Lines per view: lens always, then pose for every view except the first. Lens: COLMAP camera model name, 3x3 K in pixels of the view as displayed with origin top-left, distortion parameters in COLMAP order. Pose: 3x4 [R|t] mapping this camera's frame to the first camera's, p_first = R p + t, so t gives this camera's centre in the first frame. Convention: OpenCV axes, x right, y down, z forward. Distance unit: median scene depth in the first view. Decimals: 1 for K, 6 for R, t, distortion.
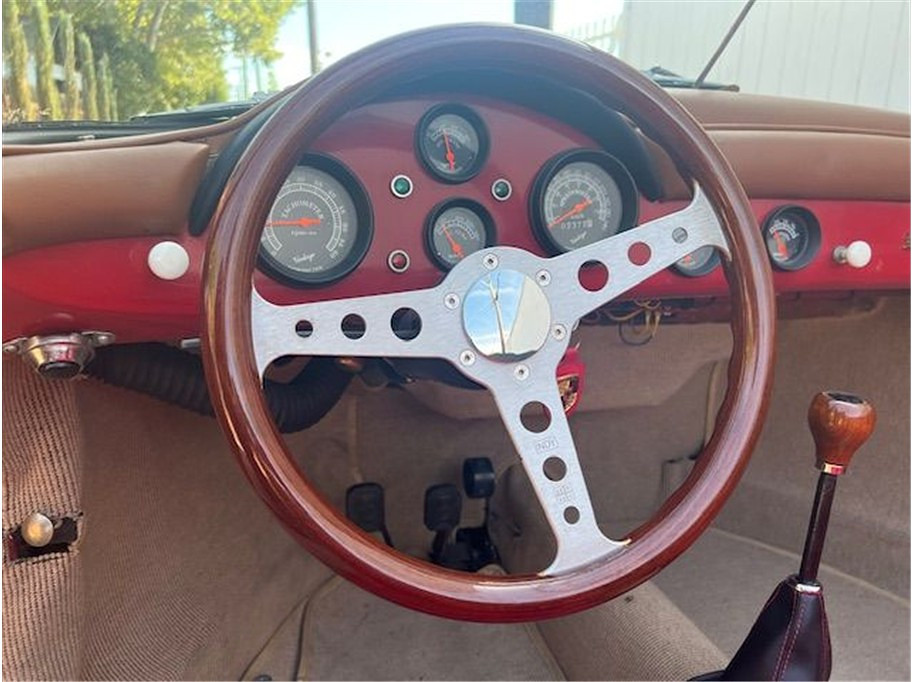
lens RADIAL K [[684.2, 0, 453.8], [0, 684.2, 347.0], [0, 0, 1]] dist [0.028019, -0.039756]
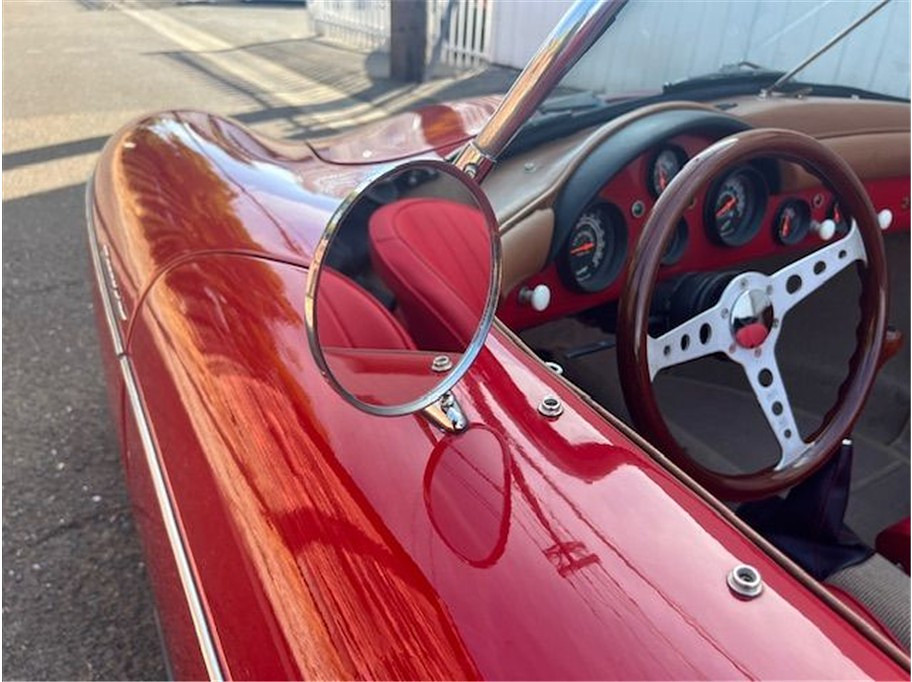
lens RADIAL K [[684.2, 0, 460.5], [0, 684.2, 340.9], [0, 0, 1]] dist [0.028019, -0.039756]
pose [[0.976523, -0.090206, 0.195617, -0.860696], [0.042632, 0.971066, 0.234975, -0.381376], [-0.211153, -0.221119, 0.952114, -0.361955]]
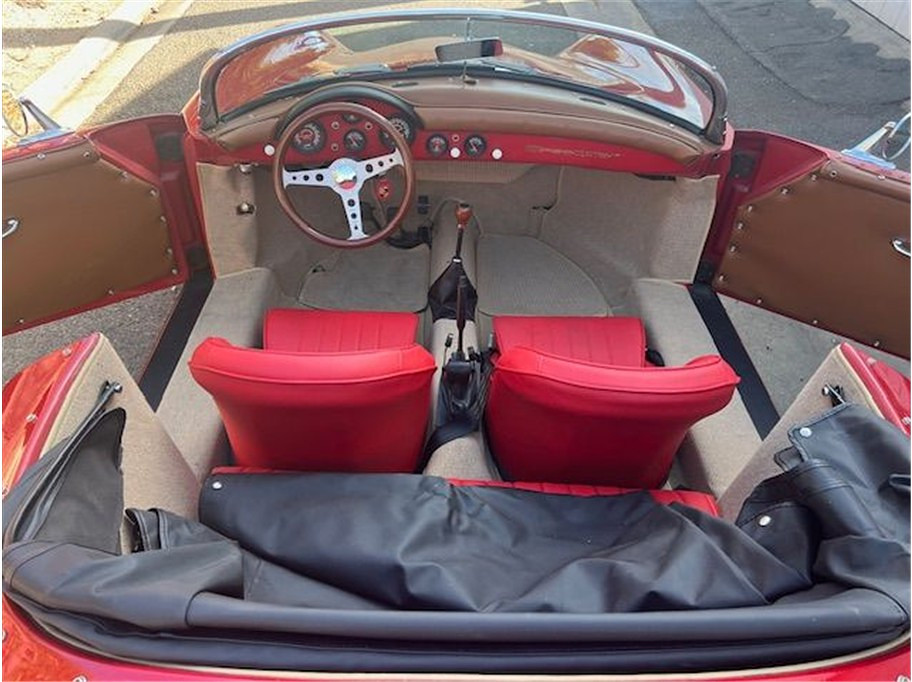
lens RADIAL K [[684.2, 0, 454.7], [0, 684.2, 339.2], [0, 0, 1]] dist [0.028019, -0.039756]
pose [[0.961670, 0.188259, -0.199374, 1.632596], [-0.083163, 0.893075, 0.442154, -1.001897], [0.261296, -0.408626, 0.874500, -2.677357]]
